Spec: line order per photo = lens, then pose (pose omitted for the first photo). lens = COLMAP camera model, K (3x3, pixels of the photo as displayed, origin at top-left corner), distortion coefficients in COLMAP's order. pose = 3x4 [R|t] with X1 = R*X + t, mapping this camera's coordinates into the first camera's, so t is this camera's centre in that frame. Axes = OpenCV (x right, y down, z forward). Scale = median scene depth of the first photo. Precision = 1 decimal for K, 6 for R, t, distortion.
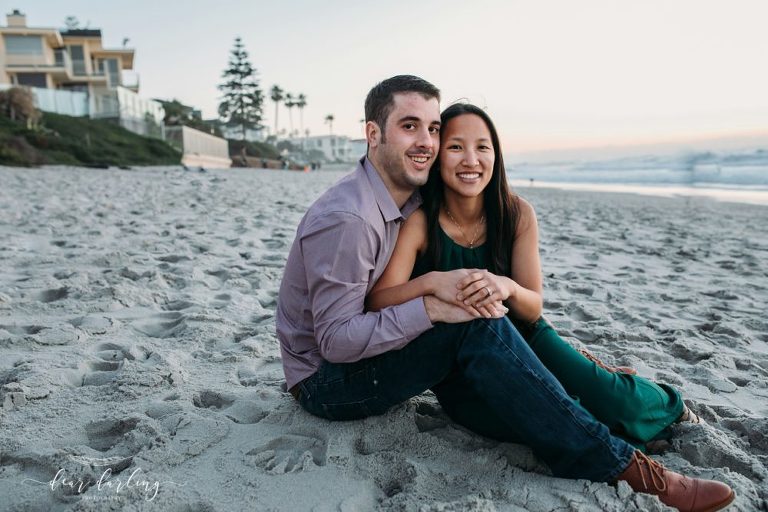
lens RADIAL K [[765.1, 0, 384.0], [0, 765.1, 256.0], [0, 0, 1]] dist [-0.009888, 0.046221]
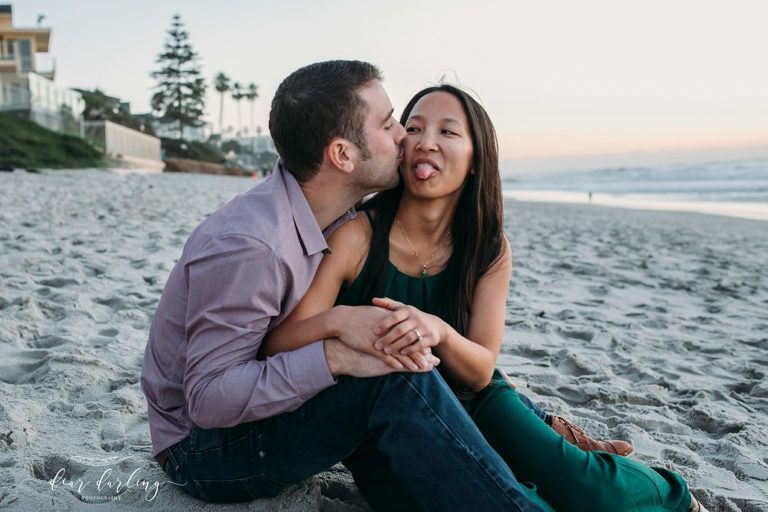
lens RADIAL K [[858.7, 0, 384.0], [0, 858.7, 256.0], [0, 0, 1]] dist [-0.001249, 0.020492]
pose [[0.997602, 0.017739, -0.066901, 0.115760], [-0.019878, 0.999308, -0.031439, -0.002408], [0.066297, 0.032694, 0.997264, 0.122017]]
